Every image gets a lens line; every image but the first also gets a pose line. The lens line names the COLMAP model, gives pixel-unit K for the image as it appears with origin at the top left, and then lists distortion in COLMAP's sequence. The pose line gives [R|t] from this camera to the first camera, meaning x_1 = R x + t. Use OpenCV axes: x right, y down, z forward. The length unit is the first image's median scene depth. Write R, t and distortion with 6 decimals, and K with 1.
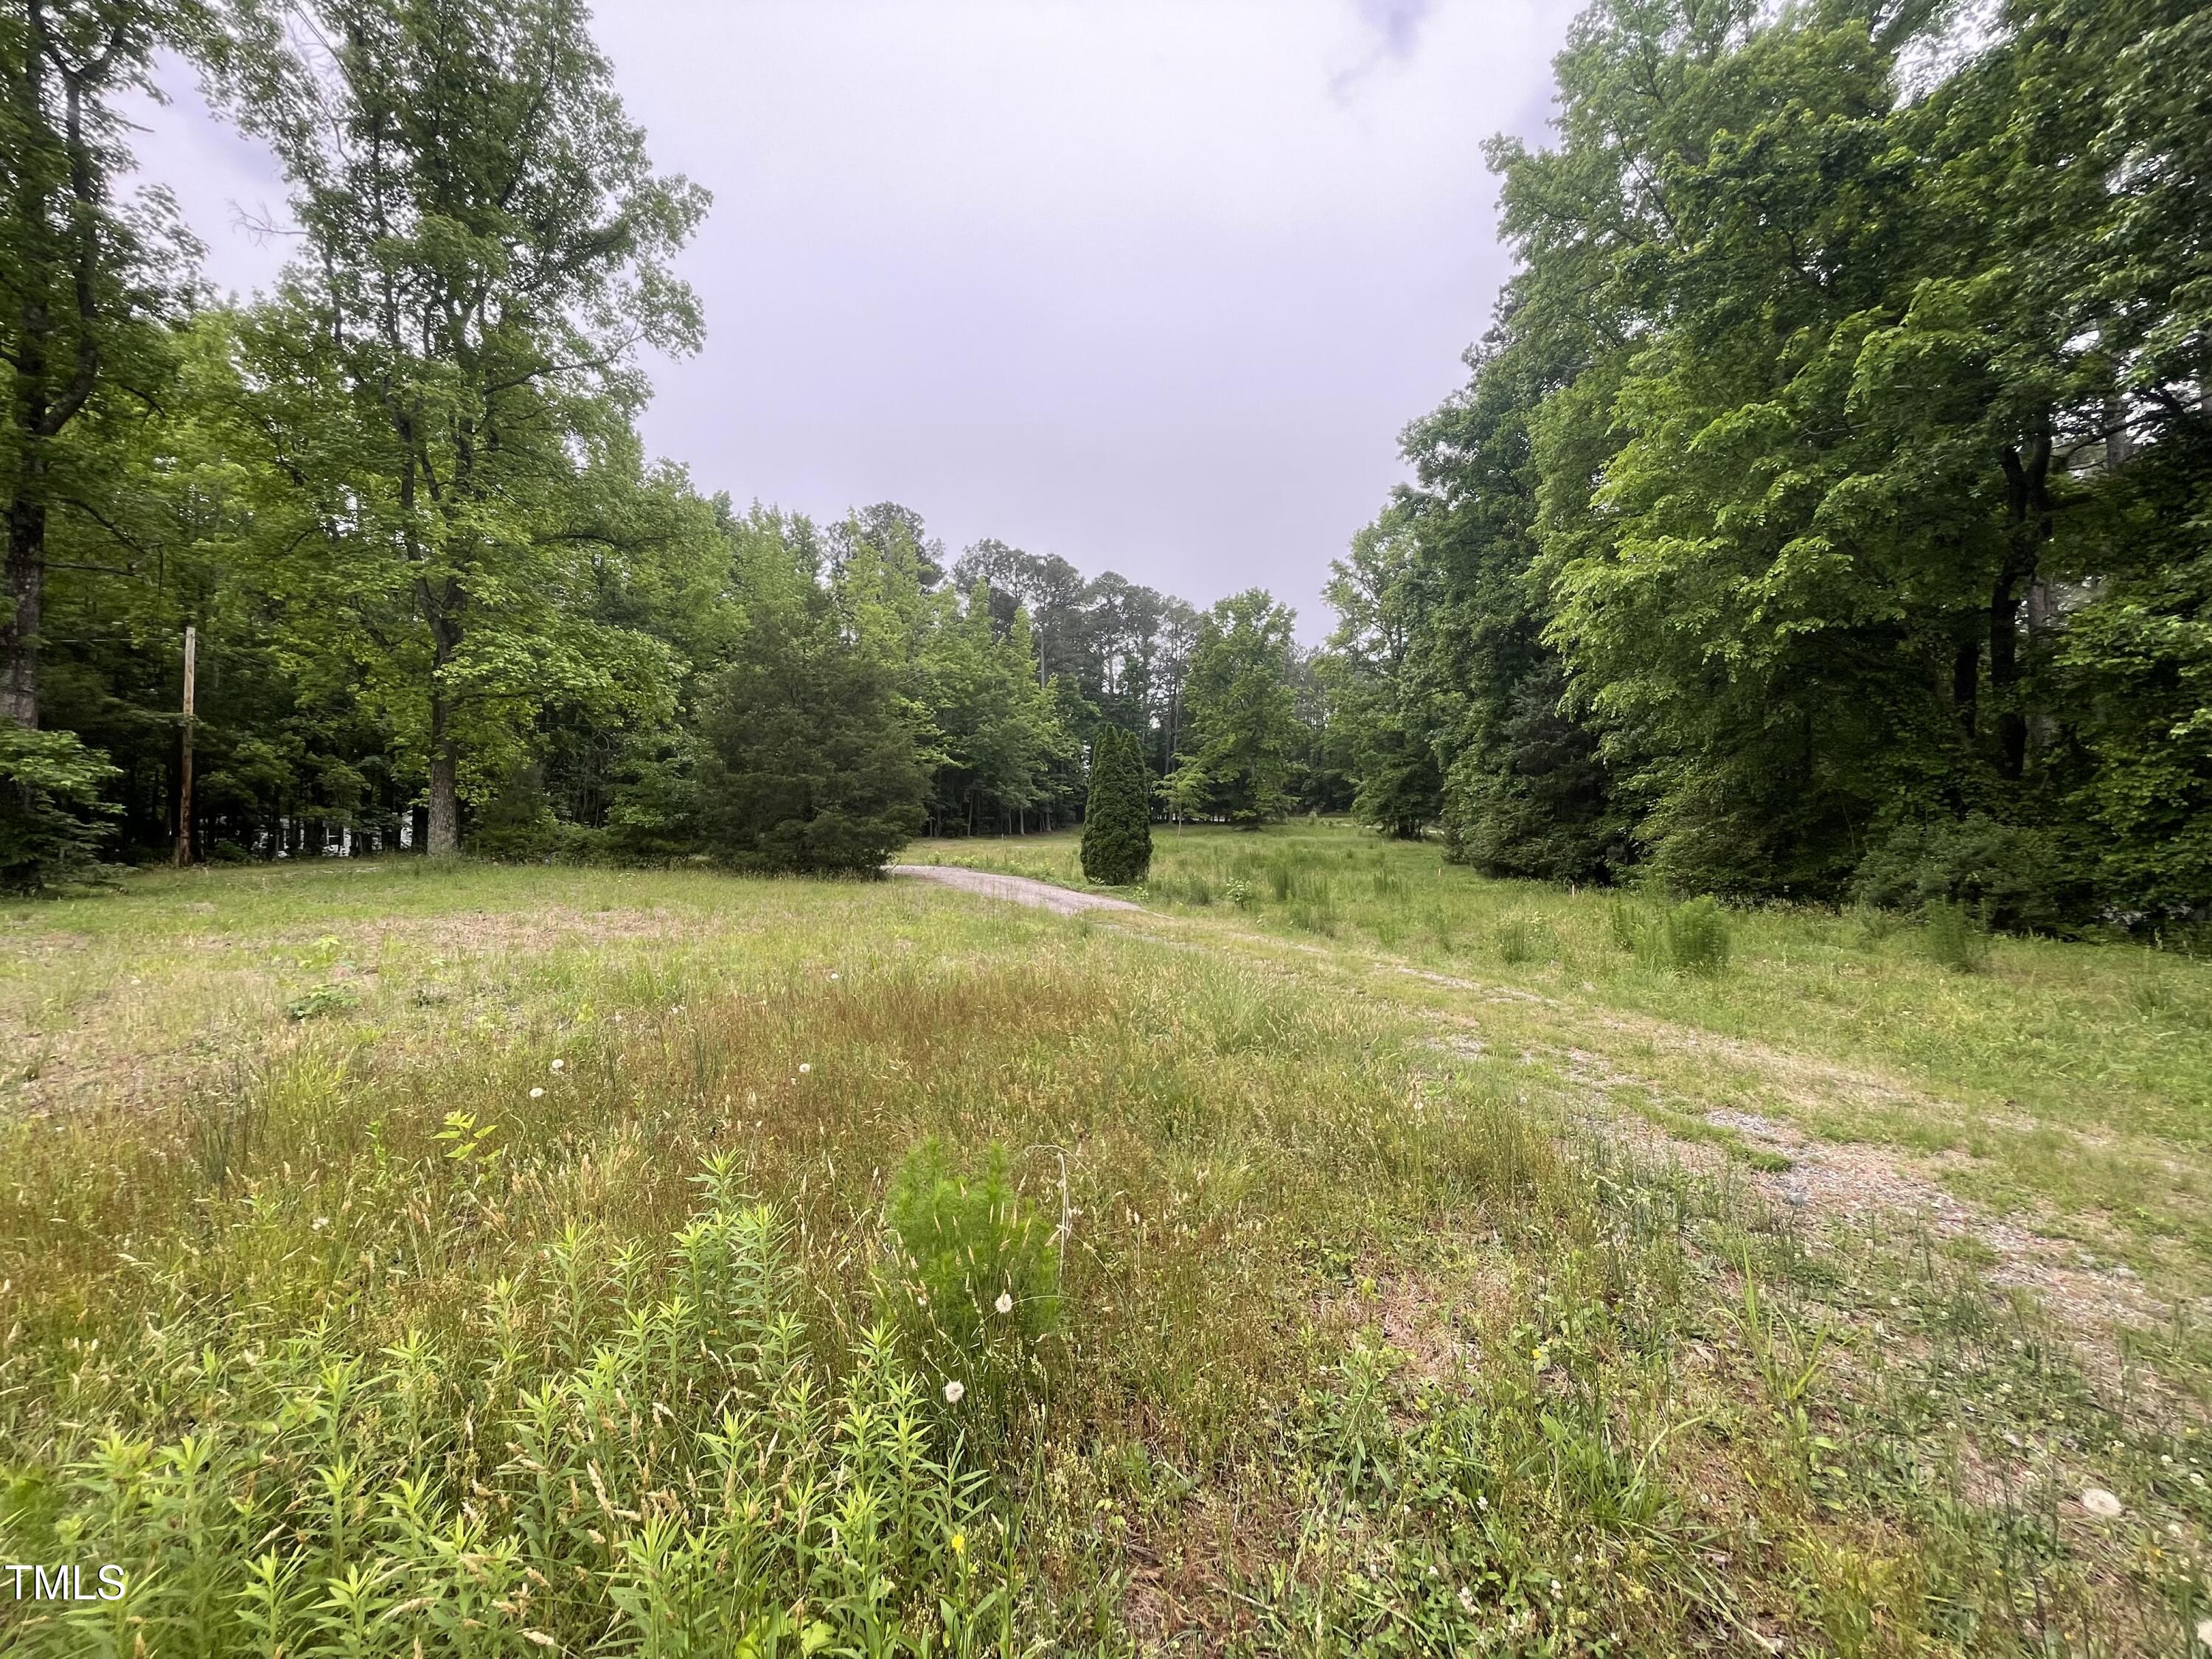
lens RADIAL K [[885.3, 0, 1100.9], [0, 885.3, 834.4], [0, 0, 1]] dist [-0.000501, -0.001031]
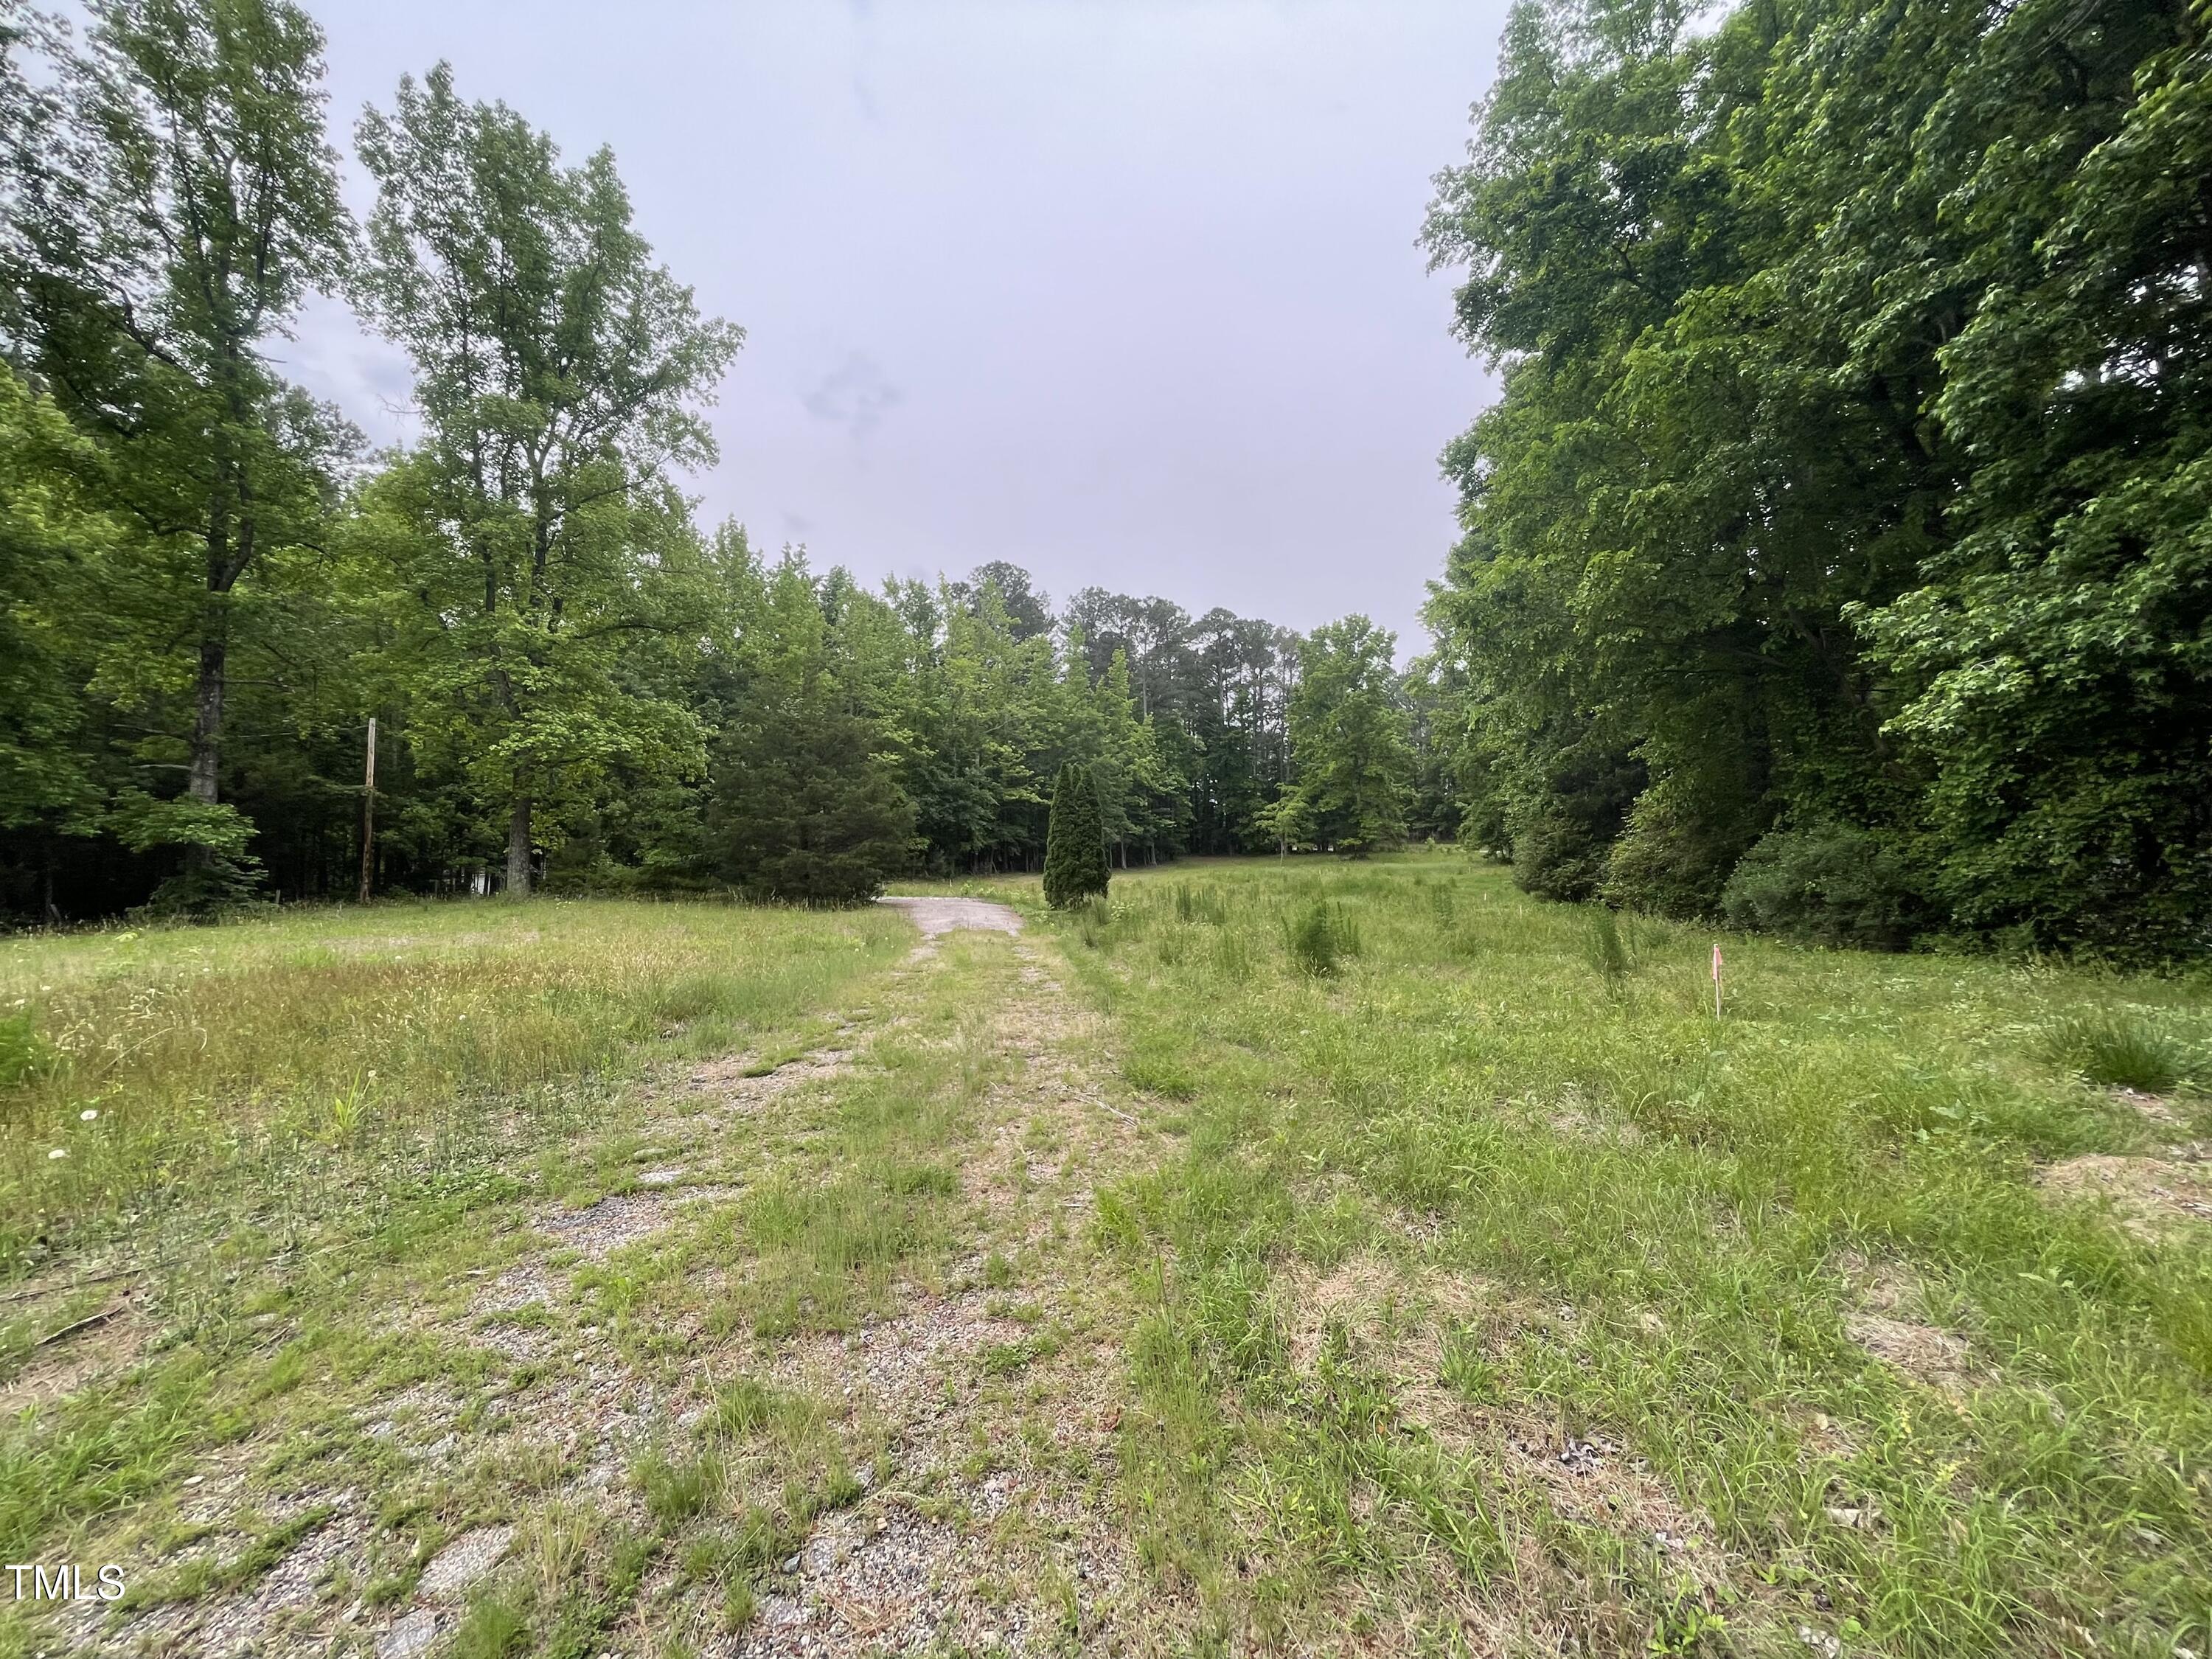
lens RADIAL K [[885.3, 0, 1101.8], [0, 885.3, 834.8], [0, 0, 1]] dist [-0.000501, -0.001031]
pose [[0.981857, -0.028888, -0.187411, 0.120849], [0.021526, 0.998919, -0.041198, 0.004585], [0.188399, 0.036416, 0.981417, -0.023891]]
